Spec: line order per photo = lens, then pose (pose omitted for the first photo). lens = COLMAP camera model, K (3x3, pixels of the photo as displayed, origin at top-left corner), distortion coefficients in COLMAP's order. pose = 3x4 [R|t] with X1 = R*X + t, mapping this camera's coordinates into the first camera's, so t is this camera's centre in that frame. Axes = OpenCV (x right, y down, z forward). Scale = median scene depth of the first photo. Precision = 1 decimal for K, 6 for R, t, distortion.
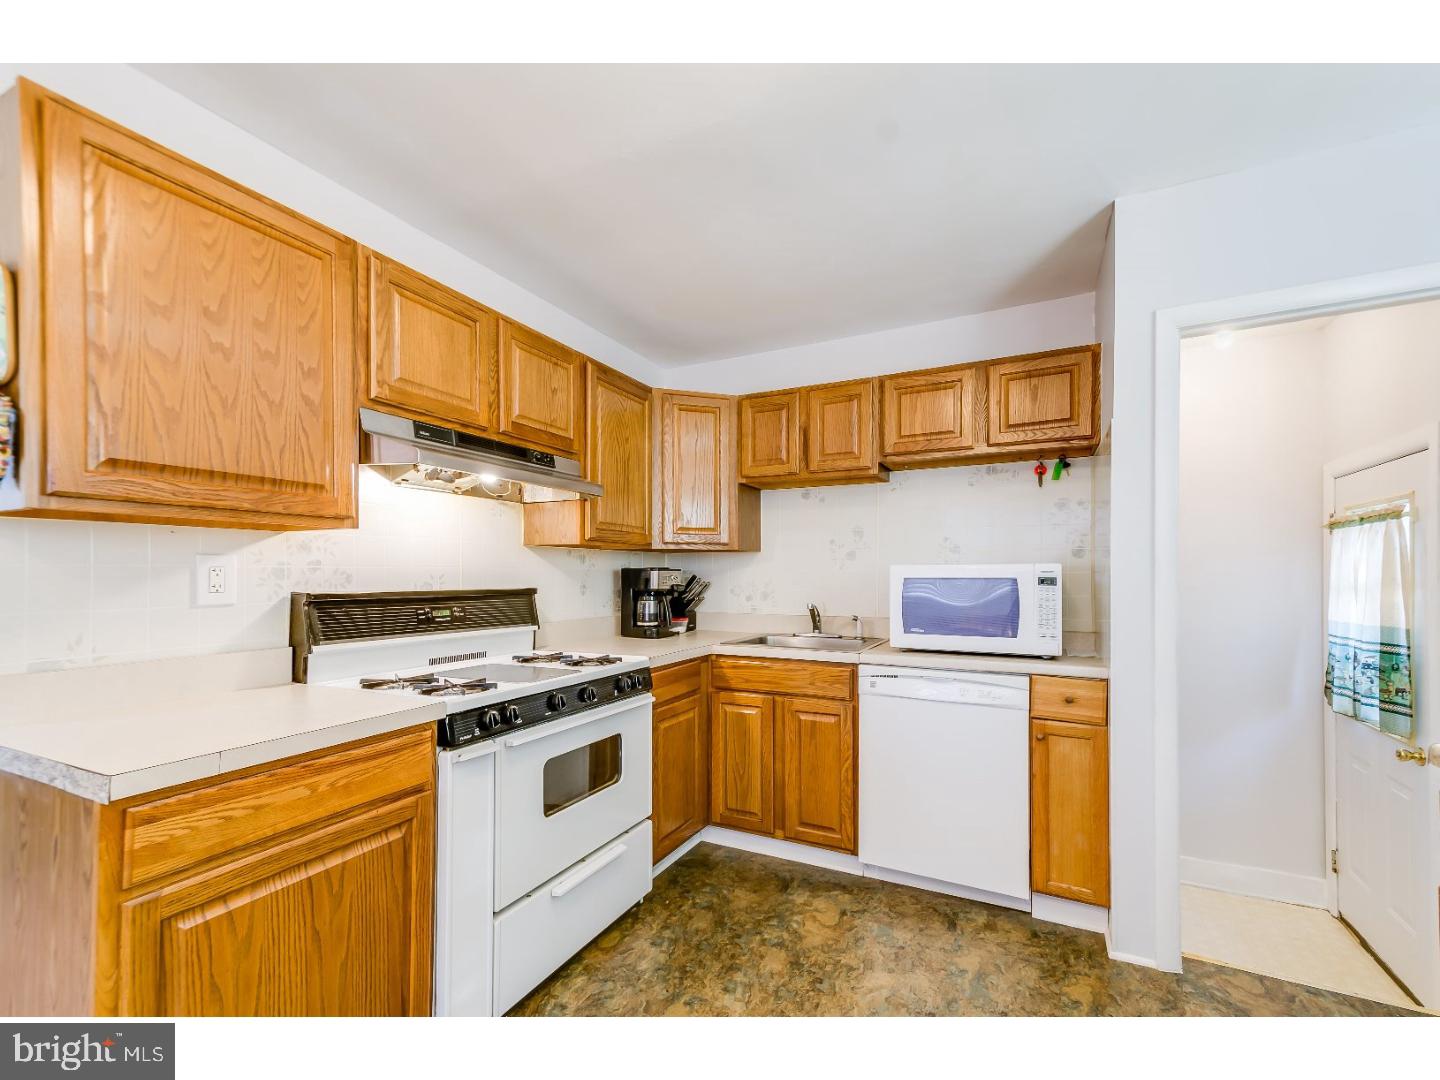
lens RADIAL K [[636.3, 0, 718.3], [0, 636.3, 568.4], [0, 0, 1]] dist [0.037891, 0.000764]
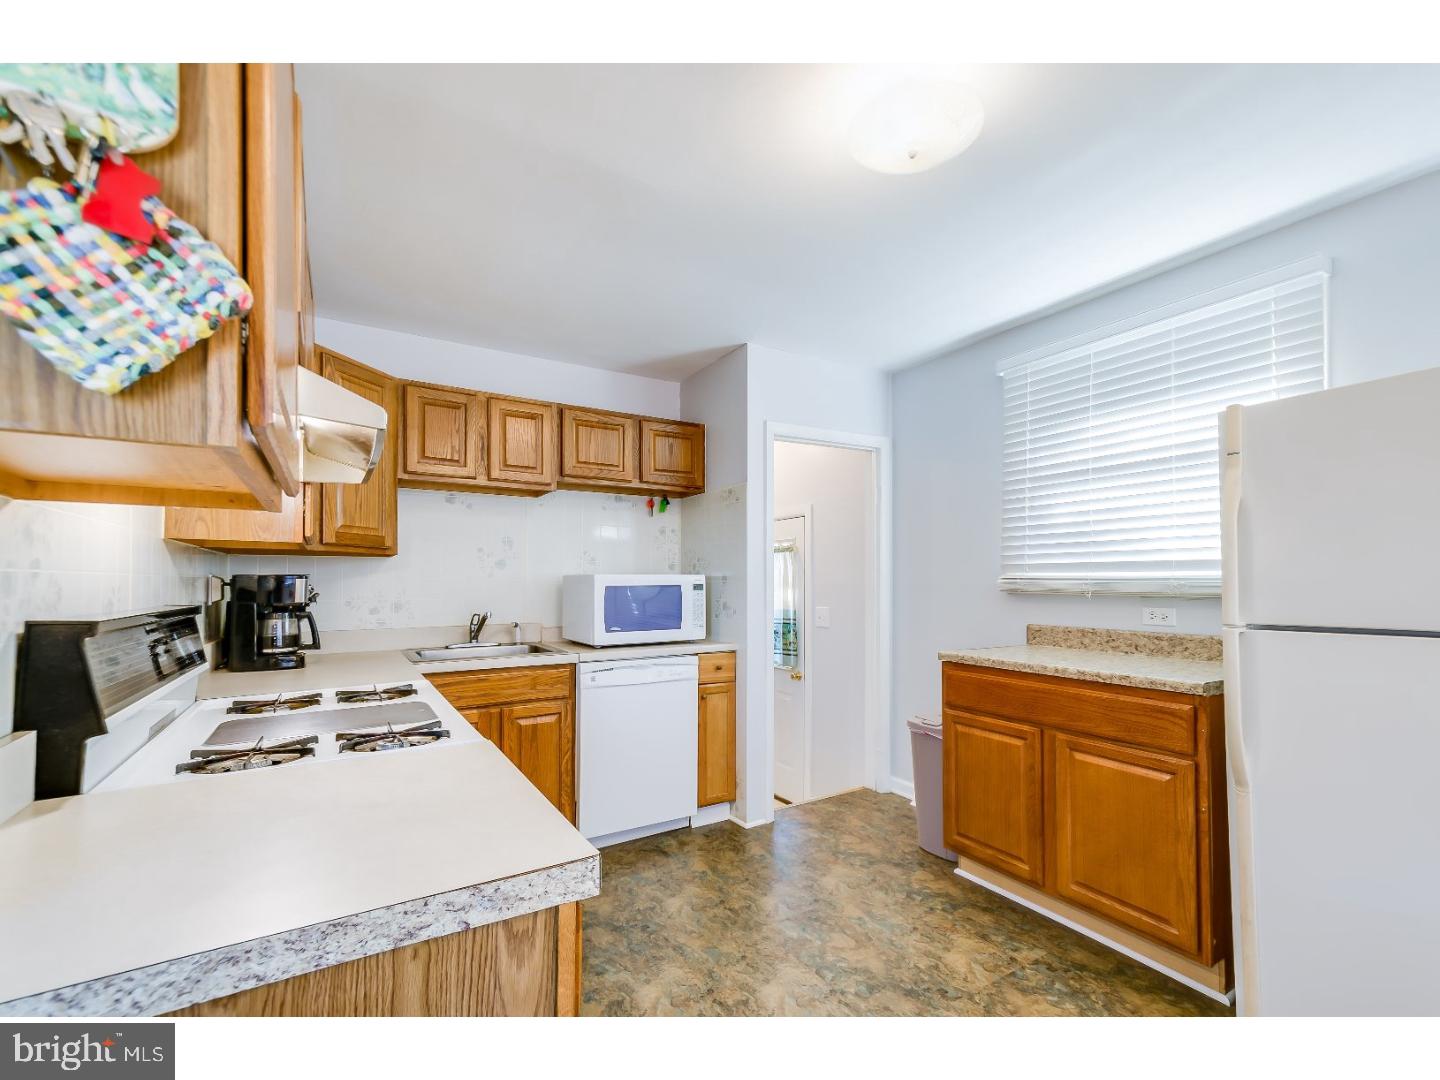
lens RADIAL K [[636.3, 0, 718.3], [0, 636.3, 568.4], [0, 0, 1]] dist [0.037891, 0.000764]
pose [[0.530915, 0.015029, 0.847292, -0.592981], [-0.006343, 0.999885, -0.013761, -0.001859], [-0.847401, 0.001932, 0.530950, 0.197995]]
